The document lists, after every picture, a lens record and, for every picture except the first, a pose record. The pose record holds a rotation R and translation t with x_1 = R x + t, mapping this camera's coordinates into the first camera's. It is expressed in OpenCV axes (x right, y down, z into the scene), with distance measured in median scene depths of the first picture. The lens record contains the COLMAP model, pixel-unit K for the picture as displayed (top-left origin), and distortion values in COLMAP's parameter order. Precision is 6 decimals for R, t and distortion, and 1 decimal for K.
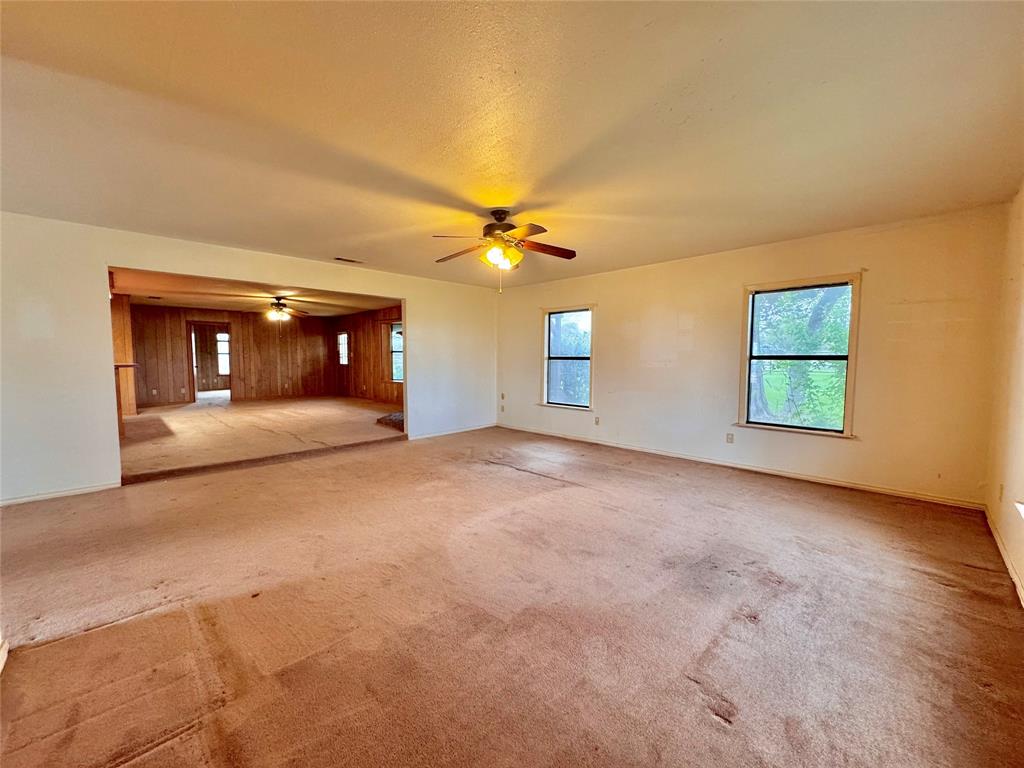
lens RADIAL K [[405.9, 0, 510.1], [0, 405.9, 384.2], [0, 0, 1]] dist [-0.002558, 0.000366]
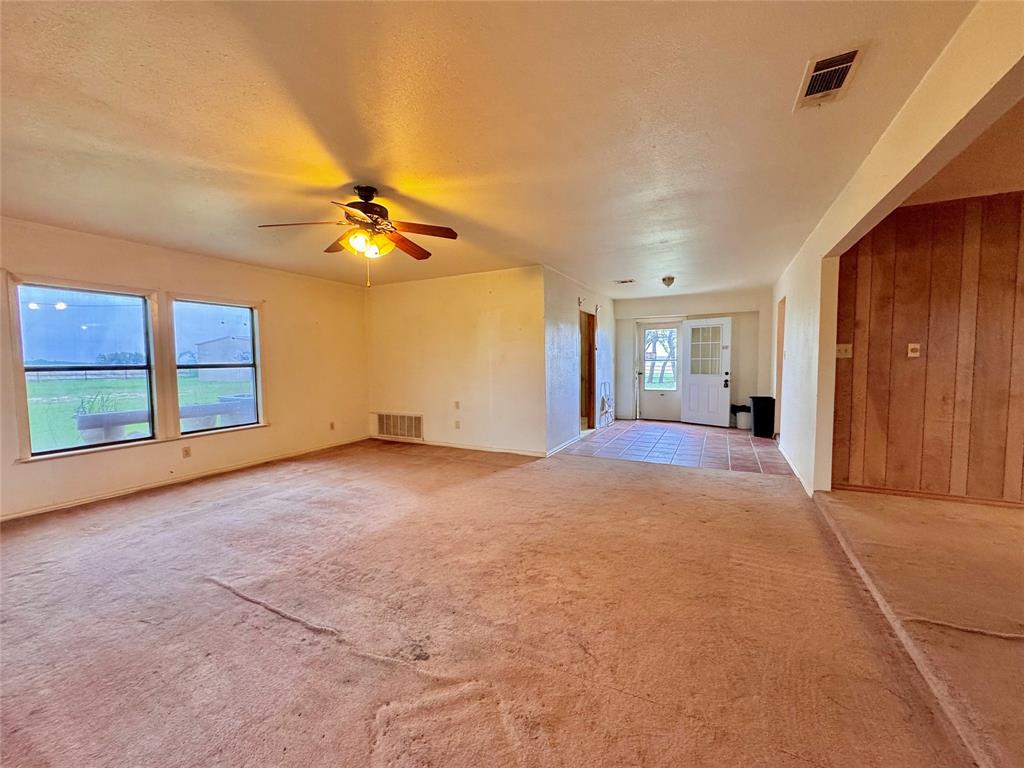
lens RADIAL K [[405.9, 0, 510.1], [0, 405.9, 384.2], [0, 0, 1]] dist [-0.002558, 0.000366]
pose [[-0.953273, 0.034101, -0.300178, -0.038335], [-0.005854, 0.991337, 0.131211, -0.099745], [0.302052, 0.126837, -0.944816, 1.454708]]
